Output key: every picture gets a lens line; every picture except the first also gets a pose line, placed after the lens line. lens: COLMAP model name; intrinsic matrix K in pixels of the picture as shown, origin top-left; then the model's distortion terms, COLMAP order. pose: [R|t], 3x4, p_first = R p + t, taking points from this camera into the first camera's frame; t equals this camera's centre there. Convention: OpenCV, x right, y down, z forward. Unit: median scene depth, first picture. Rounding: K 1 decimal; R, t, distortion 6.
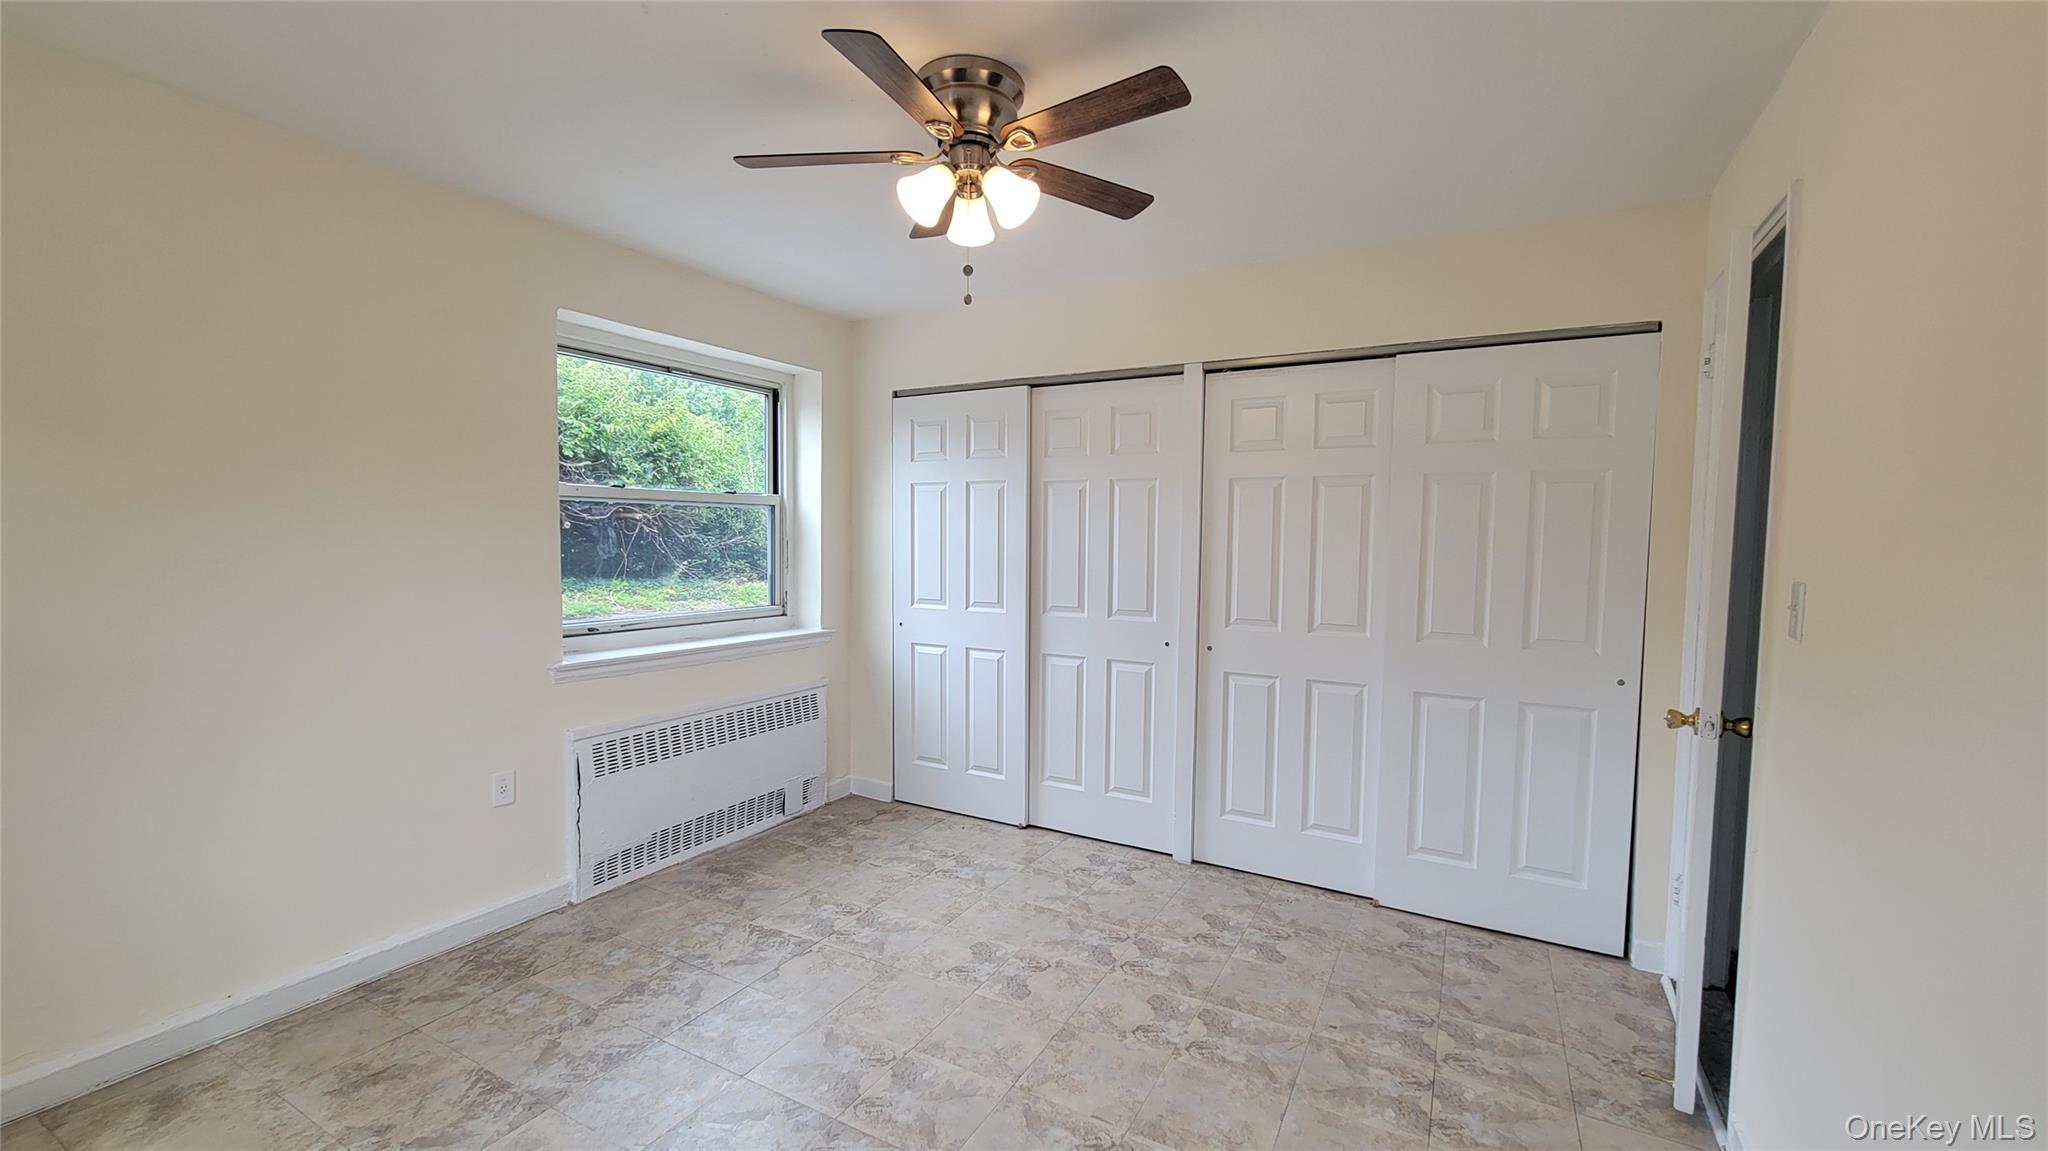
lens RADIAL K [[835.0, 0, 1015.9], [0, 835.0, 583.9], [0, 0, 1]] dist [0.000584, 0.000102]
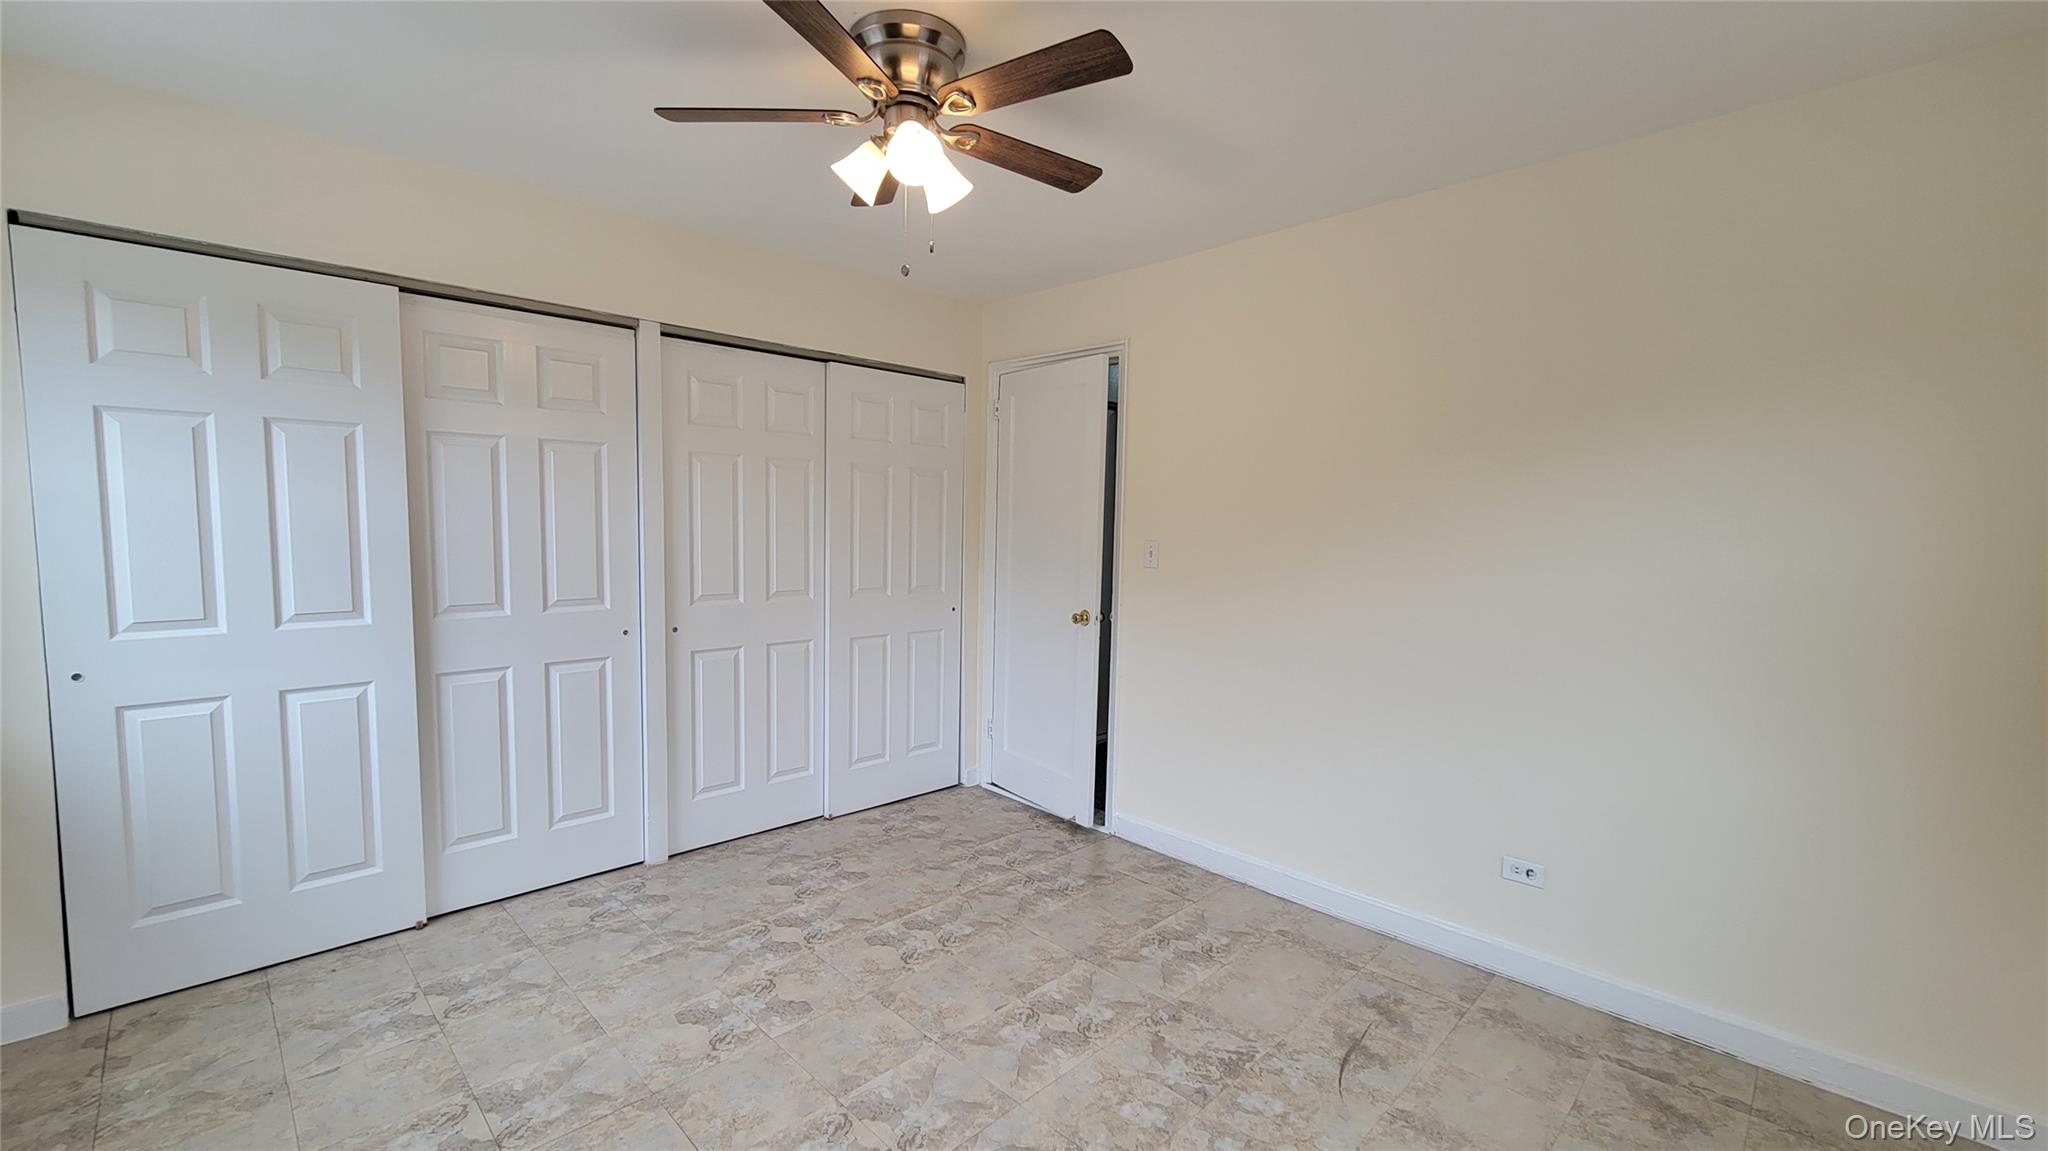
lens RADIAL K [[835.0, 0, 1015.9], [0, 835.0, 583.9], [0, 0, 1]] dist [0.000584, 0.000102]
pose [[0.278850, -0.082746, 0.956763, -0.596873], [0.040552, 0.996407, 0.074355, -0.031253], [-0.959478, 0.018065, 0.281203, 0.381704]]
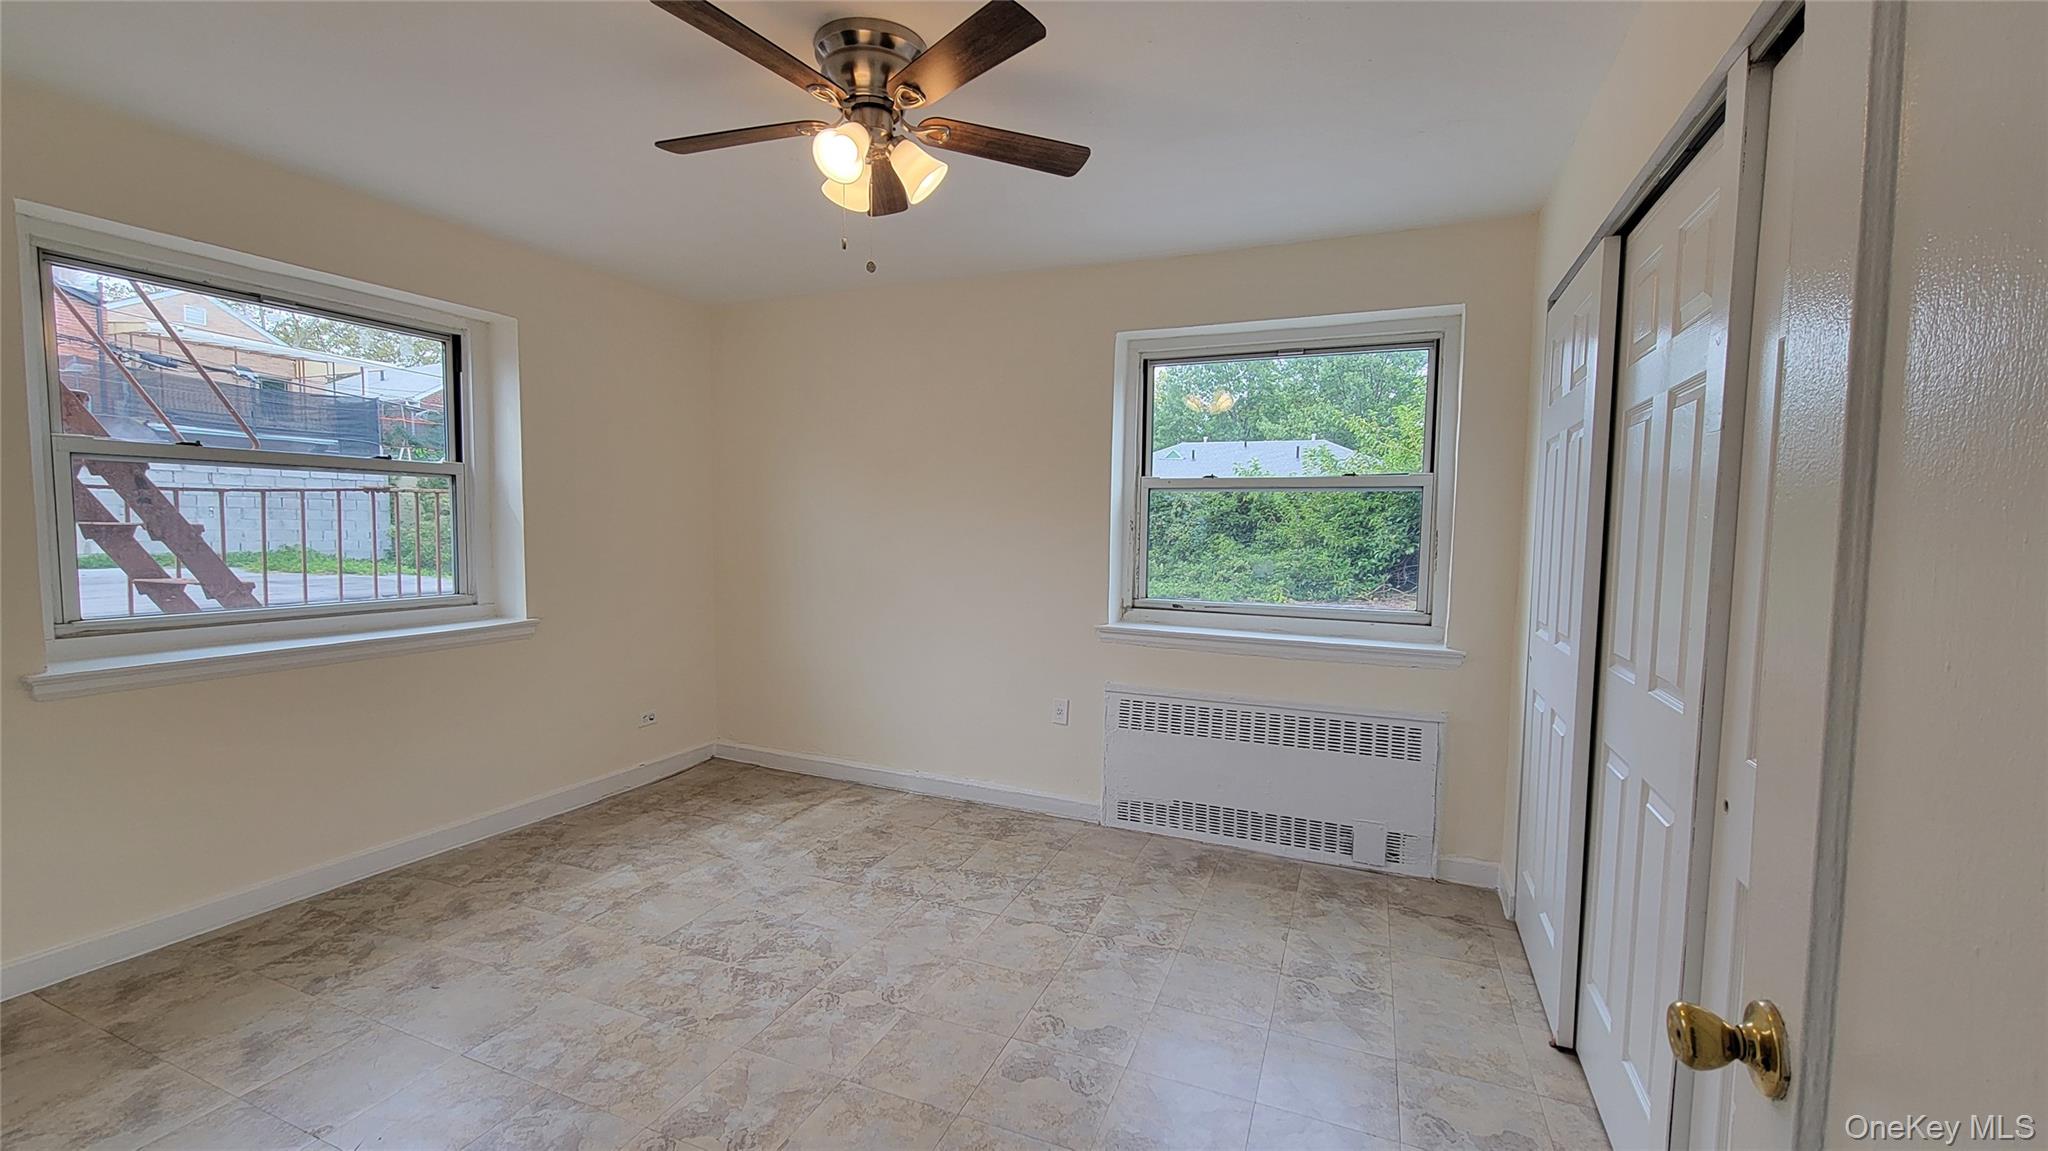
lens RADIAL K [[835.0, 0, 1015.9], [0, 835.0, 583.9], [0, 0, 1]] dist [0.000584, 0.000102]
pose [[0.108966, 0.062410, -0.992084, 0.597310], [-0.072539, 0.995865, 0.054681, -0.021390], [0.991395, 0.066007, 0.113042, 0.670017]]
